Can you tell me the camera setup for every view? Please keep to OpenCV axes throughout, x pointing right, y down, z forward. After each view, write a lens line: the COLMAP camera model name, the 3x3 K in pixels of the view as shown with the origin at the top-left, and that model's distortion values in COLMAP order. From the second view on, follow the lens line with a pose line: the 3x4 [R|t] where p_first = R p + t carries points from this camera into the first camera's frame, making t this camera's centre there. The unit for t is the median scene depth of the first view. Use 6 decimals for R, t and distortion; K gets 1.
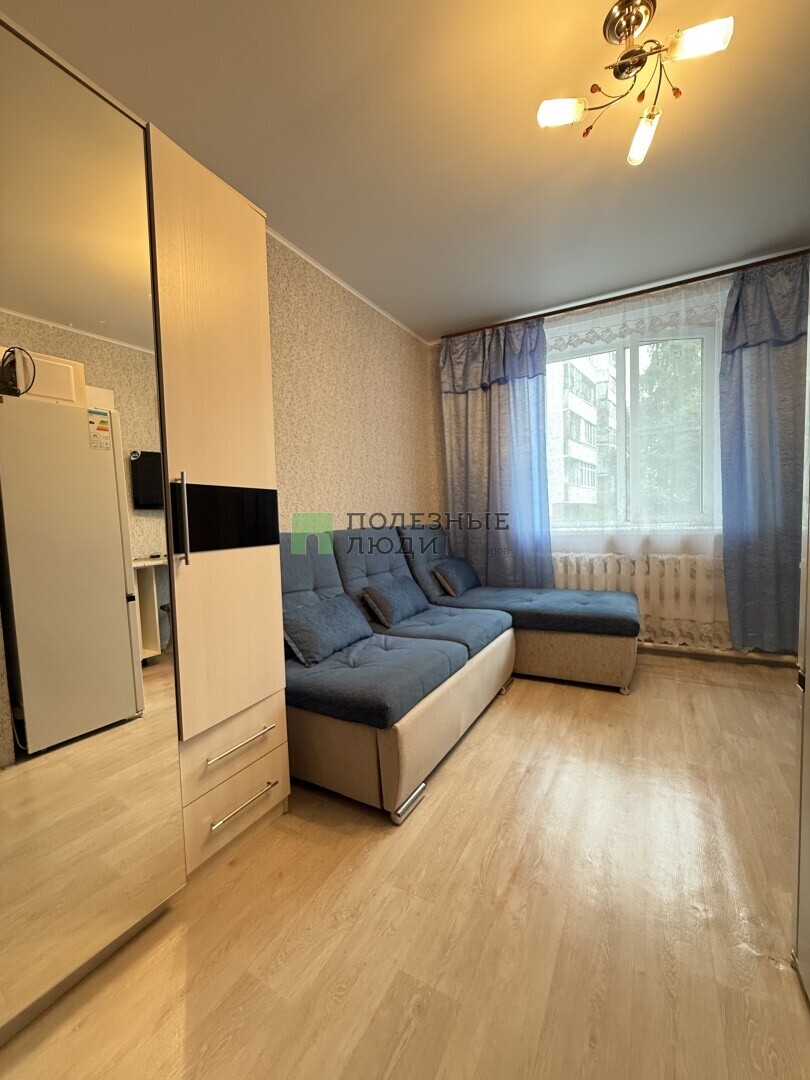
lens RADIAL K [[430.9, 0, 405.1], [0, 430.9, 538.5], [0, 0, 1]] dist [-0.001363, -0.000186]
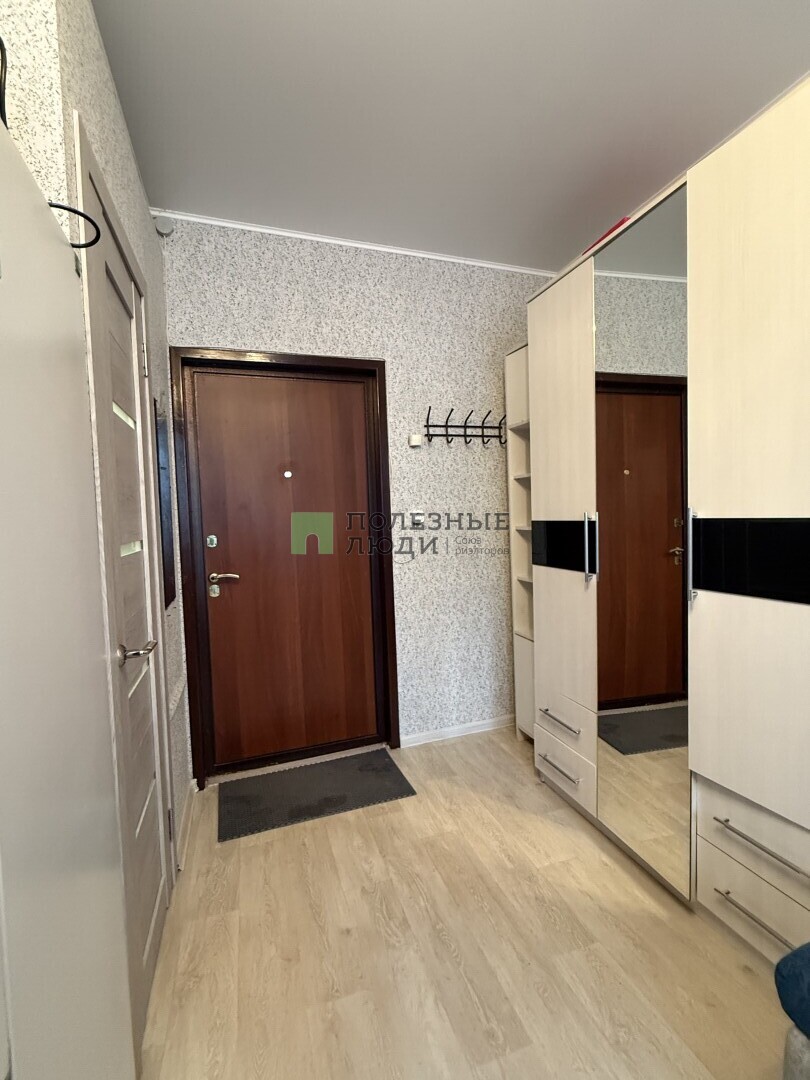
lens RADIAL K [[493.4, 0, 405.0], [0, 493.4, 540.0], [0, 0, 1]] dist [-0.001278, -0.000165]
pose [[-0.670162, 0.090627, -0.736661, 0.314126], [0.016421, 0.994085, 0.107357, -0.086866], [0.742033, 0.059850, -0.667686, 0.513321]]
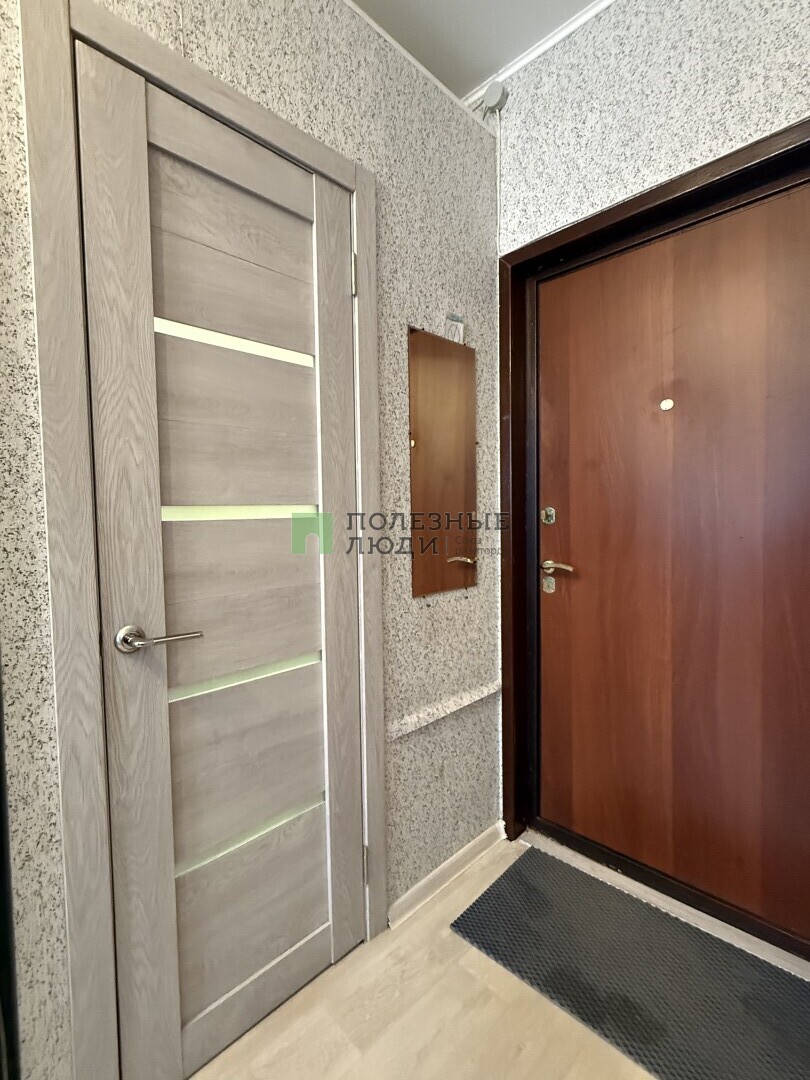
lens RADIAL K [[496.1, 0, 405.0], [0, 496.1, 540.0], [0, 0, 1]] dist [-0.000191, -0.000238]
pose [[-0.961202, 0.036982, 0.273357, -0.067494], [0.065266, 0.993325, 0.095107, -0.041221], [-0.268015, 0.109258, -0.957199, 0.344758]]
